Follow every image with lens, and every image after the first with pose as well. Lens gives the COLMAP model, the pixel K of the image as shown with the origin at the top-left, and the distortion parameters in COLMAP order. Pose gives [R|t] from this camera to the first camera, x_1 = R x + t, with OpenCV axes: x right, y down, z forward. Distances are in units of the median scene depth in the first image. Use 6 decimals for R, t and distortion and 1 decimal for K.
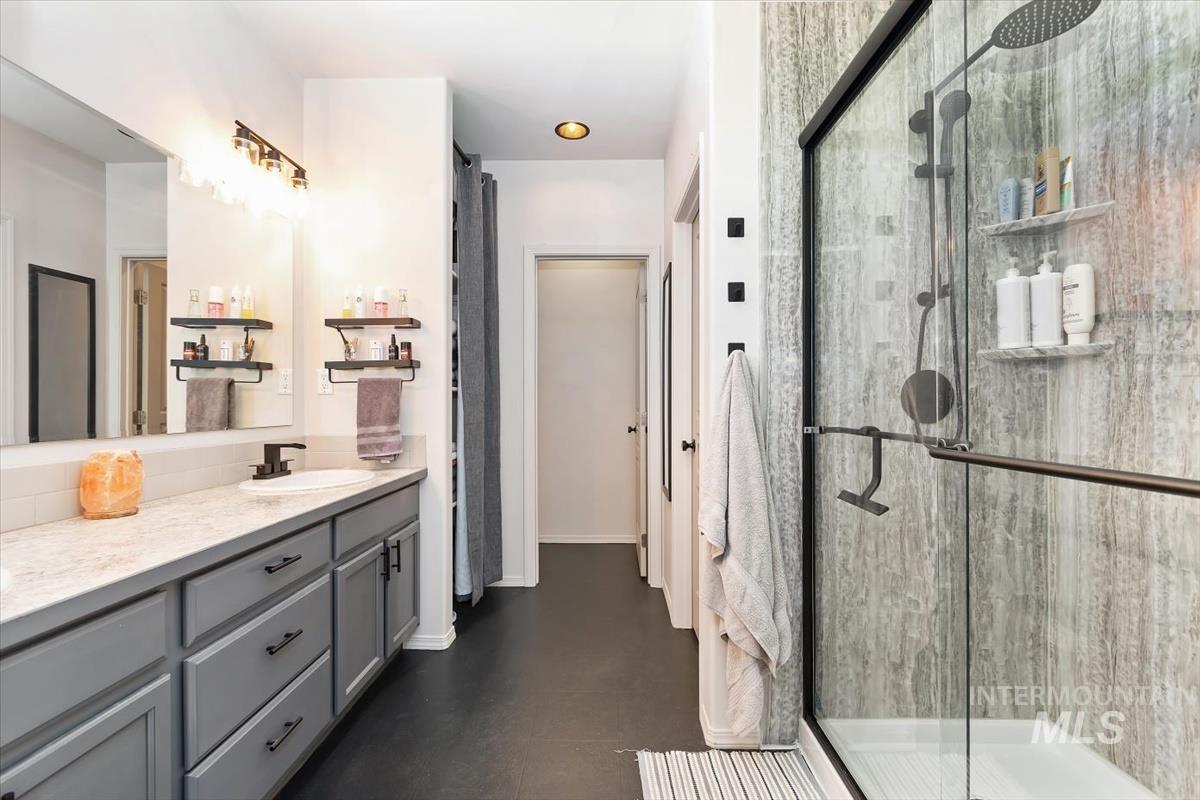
lens RADIAL K [[526.8, 0, 597.8], [0, 526.8, 403.9], [0, 0, 1]] dist [0.001328, -0.000112]
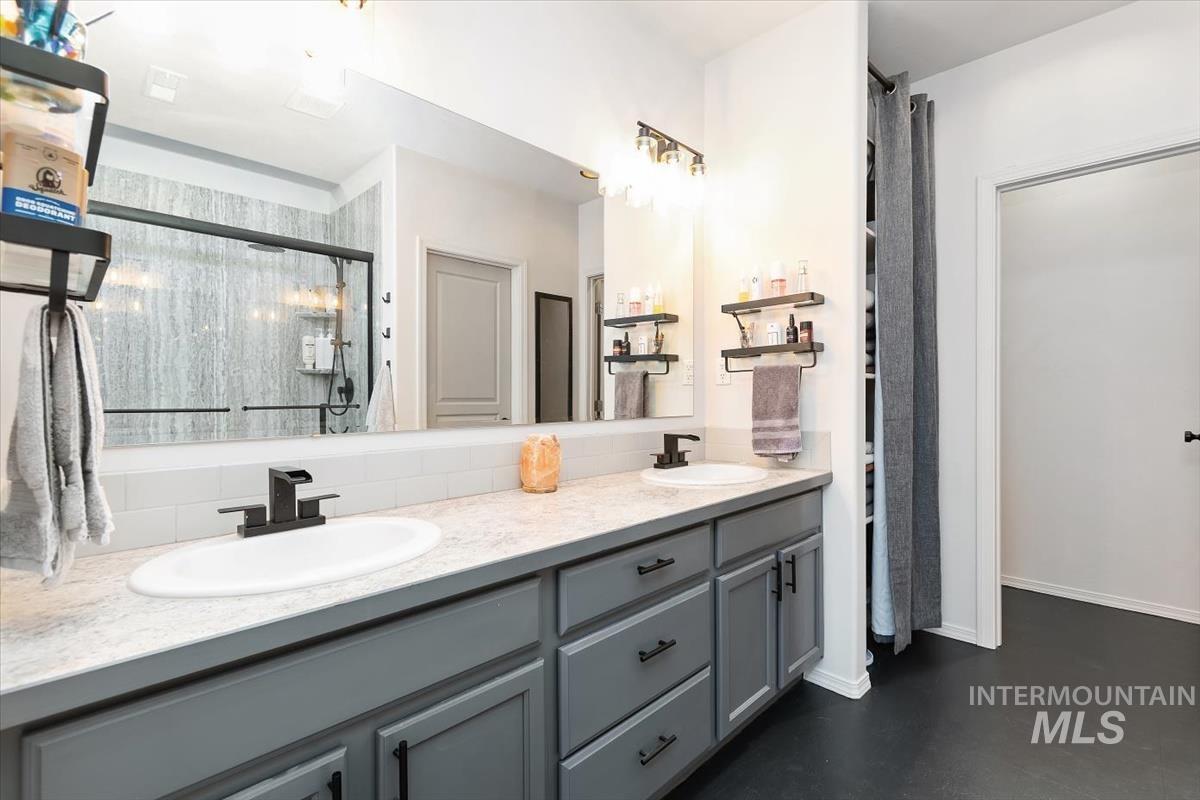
lens RADIAL K [[534.1, 0, 598.4], [0, 534.1, 396.6], [0, 0, 1]] dist [0.003339, 0.000130]
pose [[0.724121, 0.002472, -0.689668, -0.011754], [-0.000490, 0.999995, 0.003070, 0.000979], [0.689673, -0.001885, 0.724119, 0.144072]]
